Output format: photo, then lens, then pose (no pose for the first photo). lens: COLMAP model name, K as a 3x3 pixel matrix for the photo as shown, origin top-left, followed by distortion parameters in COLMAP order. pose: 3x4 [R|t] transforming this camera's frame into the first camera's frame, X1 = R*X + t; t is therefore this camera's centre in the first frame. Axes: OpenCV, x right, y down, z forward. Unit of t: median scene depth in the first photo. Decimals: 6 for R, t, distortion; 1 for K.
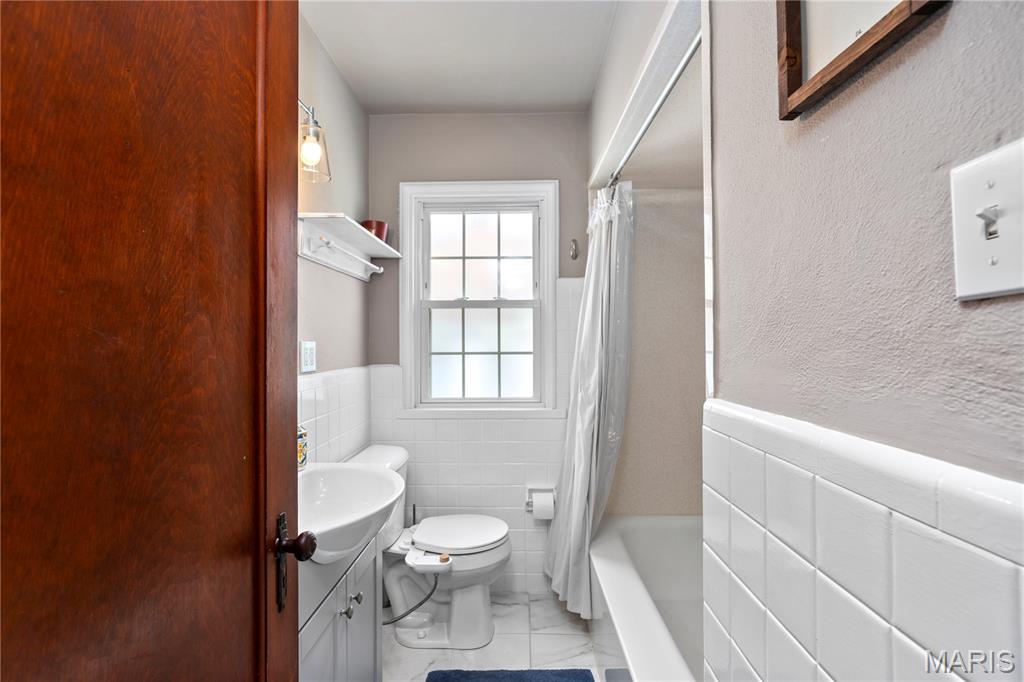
lens RADIAL K [[462.4, 0, 512.2], [0, 462.4, 337.9], [0, 0, 1]] dist [-0.013107, 0.006281]
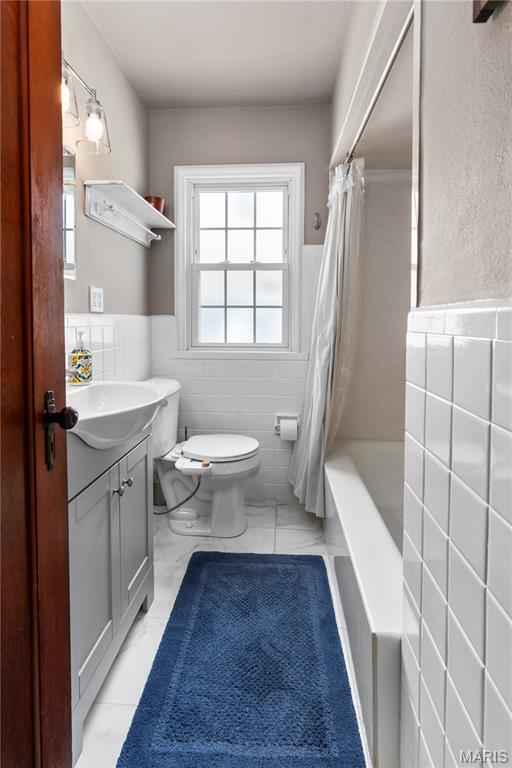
lens RADIAL K [[346.8, 0, 290.7], [0, 346.8, 385.0], [0, 0, 1]] dist [-0.013107, 0.006281]
pose [[0.998910, 0.010897, -0.045393, 0.116995], [-0.008932, 0.999024, 0.043265, 0.208834], [0.045820, -0.042813, 0.998032, 0.077237]]
